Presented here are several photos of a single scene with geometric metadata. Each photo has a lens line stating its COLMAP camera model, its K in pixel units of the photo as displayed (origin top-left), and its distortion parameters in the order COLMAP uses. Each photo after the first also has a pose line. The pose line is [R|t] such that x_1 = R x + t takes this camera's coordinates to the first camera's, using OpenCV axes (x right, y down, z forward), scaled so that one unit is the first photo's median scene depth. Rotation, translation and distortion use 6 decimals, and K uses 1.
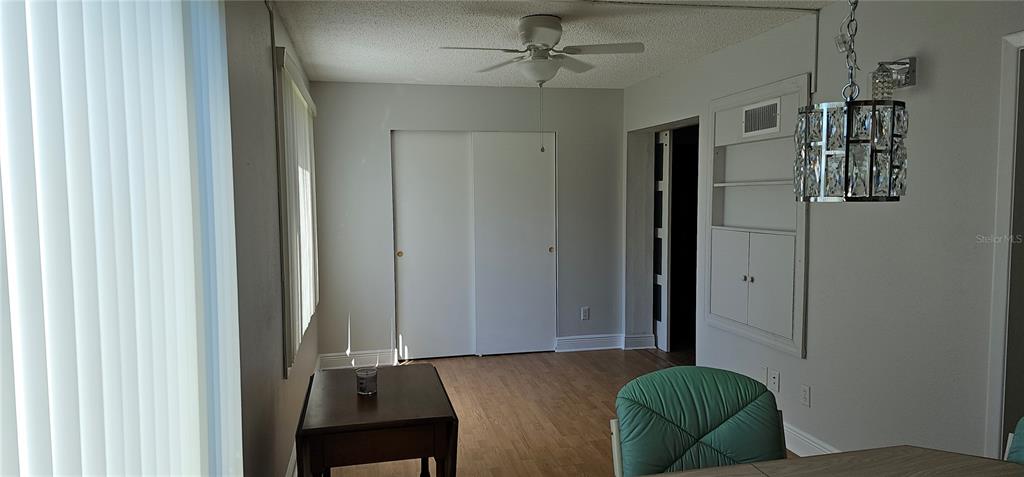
lens RADIAL K [[692.7, 0, 521.1], [0, 692.7, 241.4], [0, 0, 1]] dist [0.087271, -0.004712]
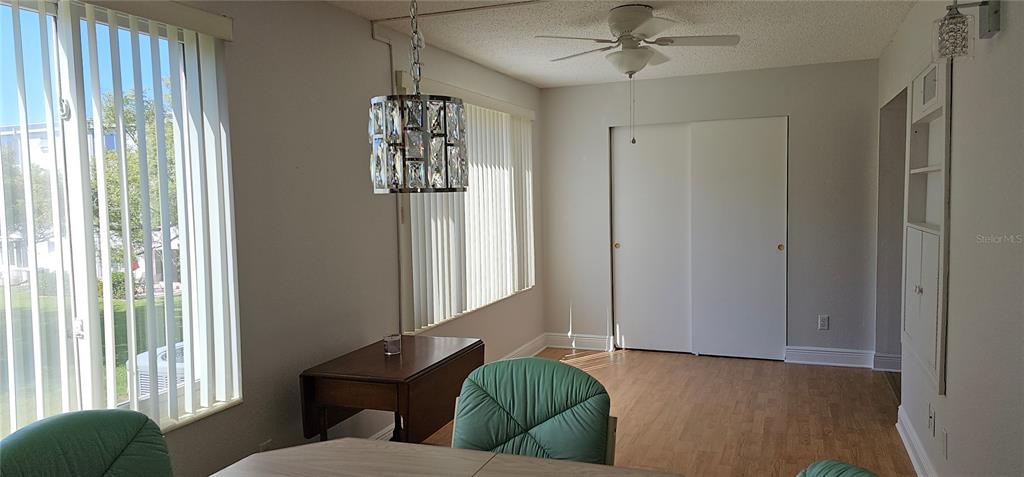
lens RADIAL K [[692.7, 0, 521.1], [0, 692.7, 241.4], [0, 0, 1]] dist [0.087271, -0.004712]
pose [[0.824044, 0.031710, -0.565637, 0.349930], [-0.027144, 0.999496, 0.016488, -0.002364], [0.565875, 0.001767, 0.824489, 0.073932]]
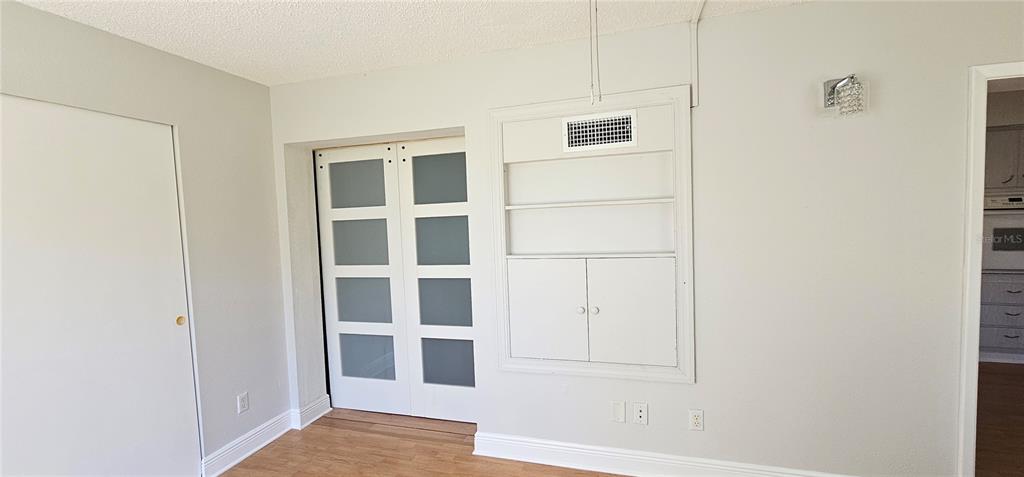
lens RADIAL K [[428.1, 0, 517.0], [0, 428.1, 242.0], [0, 0, 1]] dist [0.002051, -0.000020]
pose [[0.496775, -0.061087, 0.865727, -0.161955], [0.092880, 0.995533, 0.016950, -0.044045], [-0.862895, 0.071989, 0.500230, 0.684926]]
